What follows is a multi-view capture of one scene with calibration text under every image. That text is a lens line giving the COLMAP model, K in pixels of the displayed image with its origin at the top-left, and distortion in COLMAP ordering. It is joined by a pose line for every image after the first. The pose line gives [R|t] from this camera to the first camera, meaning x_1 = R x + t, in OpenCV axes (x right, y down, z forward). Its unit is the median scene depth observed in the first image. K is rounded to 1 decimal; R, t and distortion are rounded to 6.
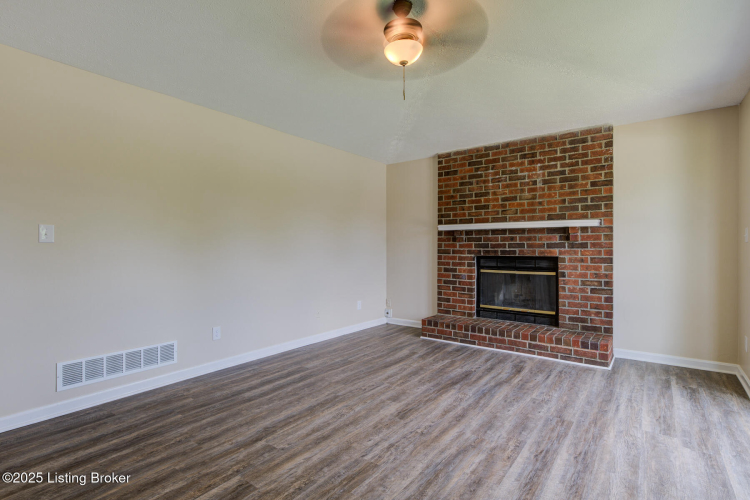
lens RADIAL K [[372.4, 0, 373.2], [0, 372.4, 250.5], [0, 0, 1]] dist [0.001898, 0.001403]
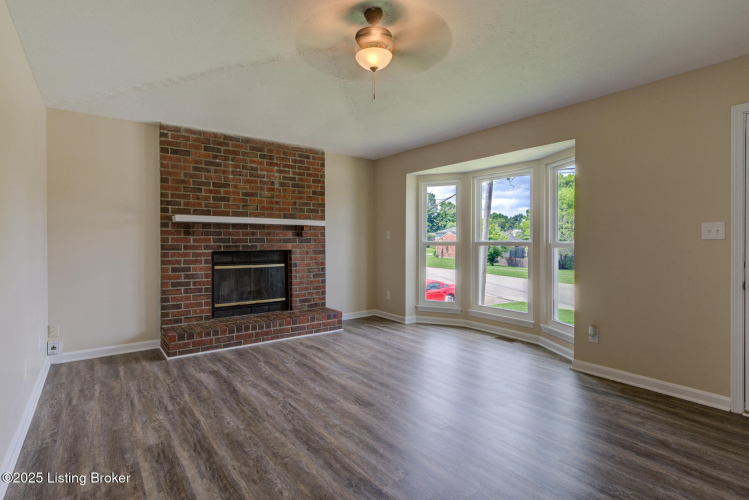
lens RADIAL K [[371.9, 0, 377.7], [0, 371.9, 245.2], [0, 0, 1]] dist [0.001898, 0.001403]
pose [[0.271145, -0.009129, 0.962495, -0.603494], [0.007033, 0.999947, 0.007503, -0.006149], [-0.962513, 0.004734, 0.271195, 0.454326]]
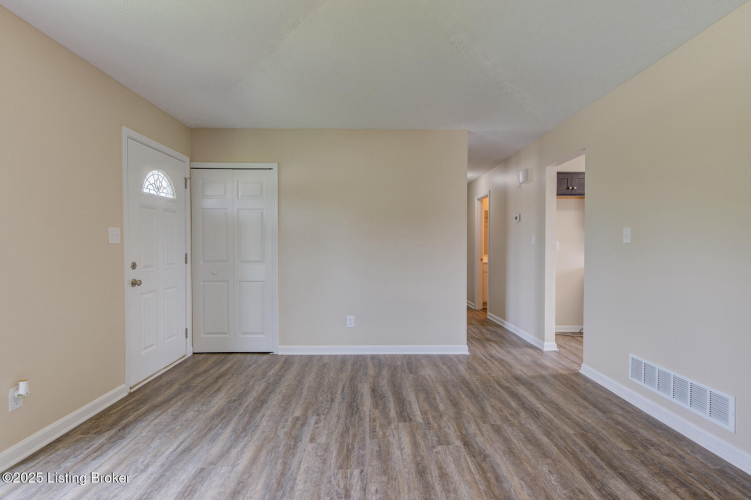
lens RADIAL K [[372.9, 0, 372.2], [0, 372.9, 248.9], [0, 0, 1]] dist [0.001898, 0.001403]
pose [[-0.797958, 0.003702, -0.602701, 0.273388], [-0.006194, 0.999878, 0.014343, -0.009279], [0.602681, 0.015178, -0.797838, 0.934235]]
